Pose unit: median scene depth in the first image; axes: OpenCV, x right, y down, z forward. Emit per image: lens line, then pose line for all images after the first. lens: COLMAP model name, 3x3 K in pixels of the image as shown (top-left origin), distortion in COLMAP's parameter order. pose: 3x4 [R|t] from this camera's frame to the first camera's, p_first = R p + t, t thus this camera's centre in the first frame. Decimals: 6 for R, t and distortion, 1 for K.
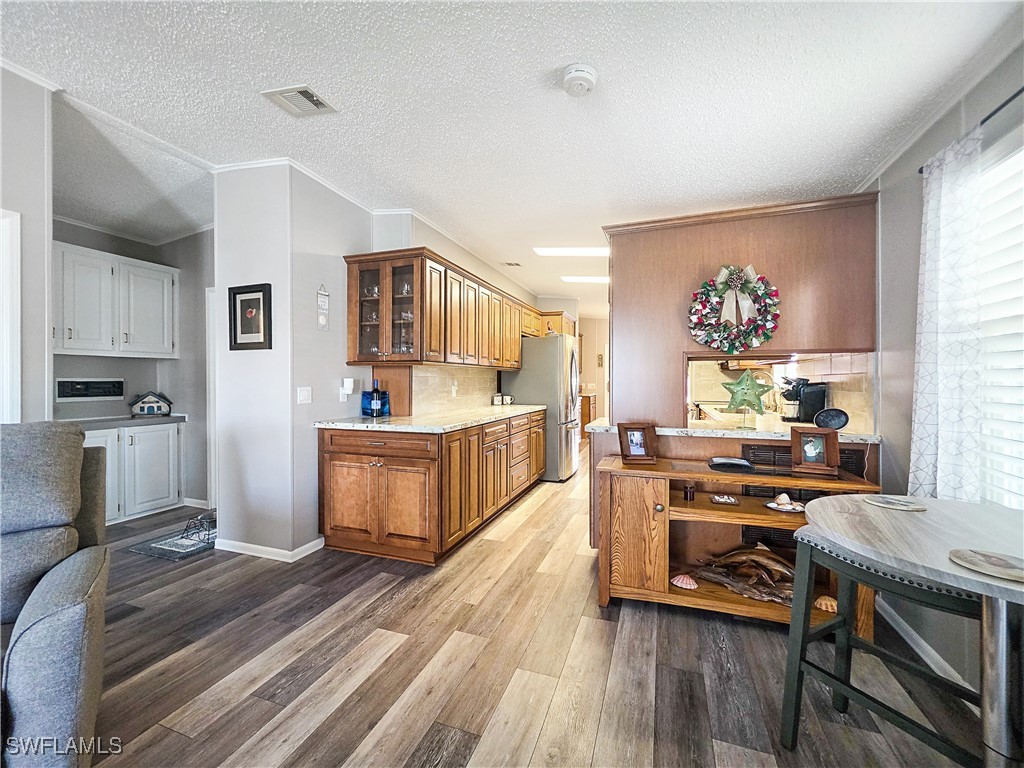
lens RADIAL K [[412.0, 0, 513.2], [0, 412.0, 383.7], [0, 0, 1]] dist [-0.001167, 0.000926]
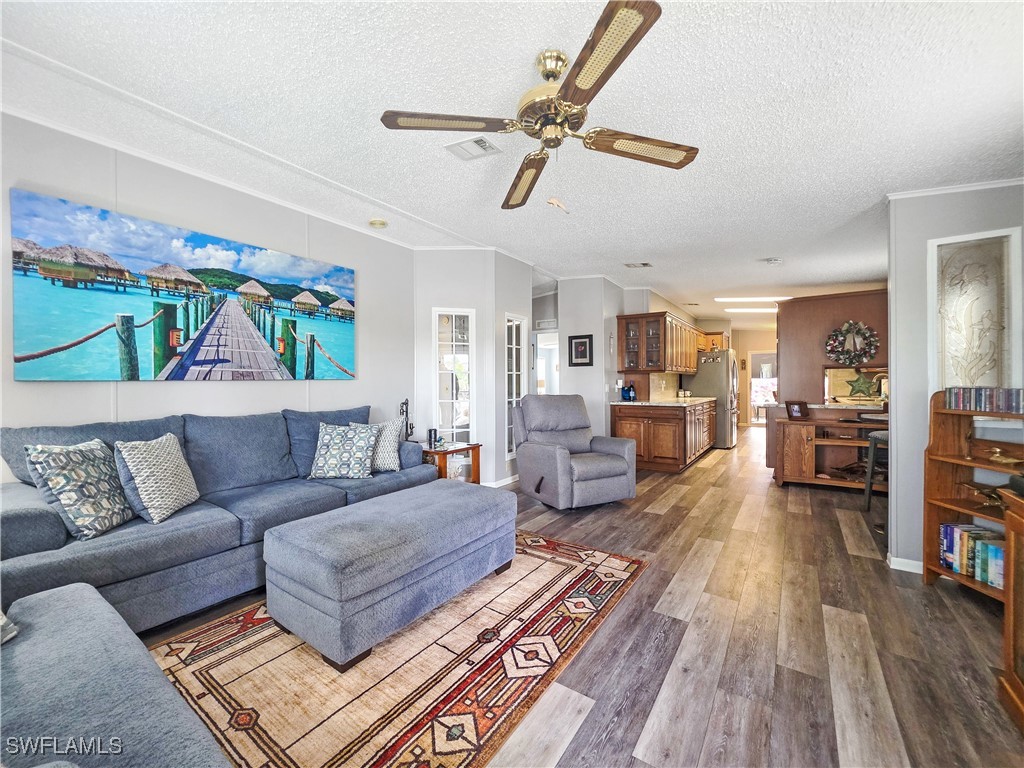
lens RADIAL K [[412.0, 0, 513.5], [0, 412.0, 385.2], [0, 0, 1]] dist [-0.001167, 0.000926]
pose [[0.968426, -0.002387, -0.249289, -0.438579], [0.002254, 0.999997, -0.000821, 0.013652], [0.249290, 0.000233, 0.968429, -1.061818]]
